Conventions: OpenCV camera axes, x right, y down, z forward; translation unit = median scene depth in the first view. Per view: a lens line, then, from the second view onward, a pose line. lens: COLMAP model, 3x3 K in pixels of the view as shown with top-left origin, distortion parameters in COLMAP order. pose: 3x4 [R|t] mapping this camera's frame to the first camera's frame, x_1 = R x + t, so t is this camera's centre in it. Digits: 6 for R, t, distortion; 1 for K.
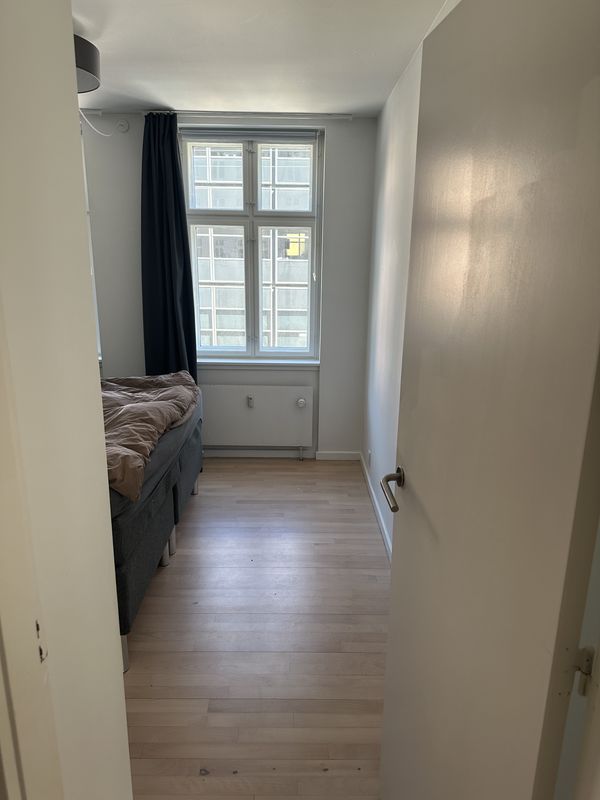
lens RADIAL K [[550.6, 0, 300.0], [0, 550.6, 400.0], [0, 0, 1]] dist [0.007612, -0.041531]
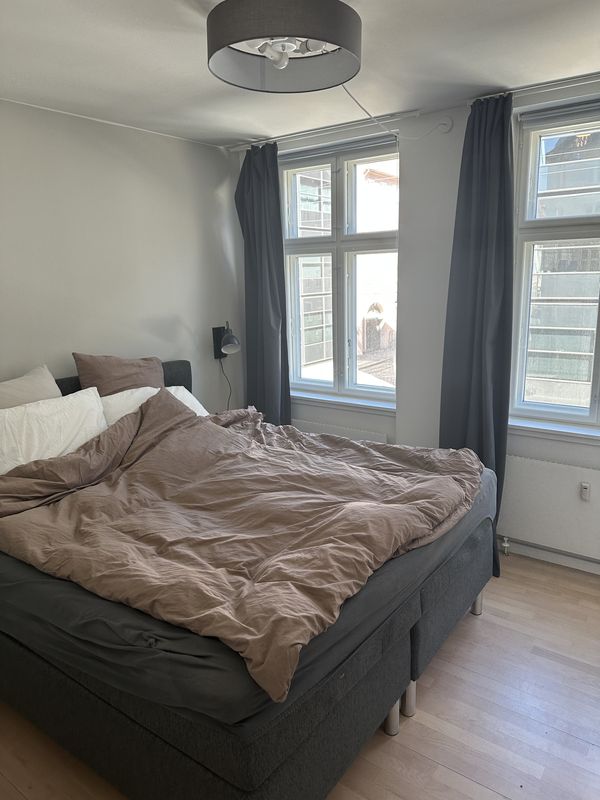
lens RADIAL K [[550.6, 0, 300.0], [0, 550.6, 400.0], [0, 0, 1]] dist [0.007612, -0.041531]
pose [[0.794548, 0.085665, -0.601129, 0.043407], [-0.103353, 0.994632, 0.005135, -0.111091], [0.598341, 0.058048, 0.799136, 0.357218]]
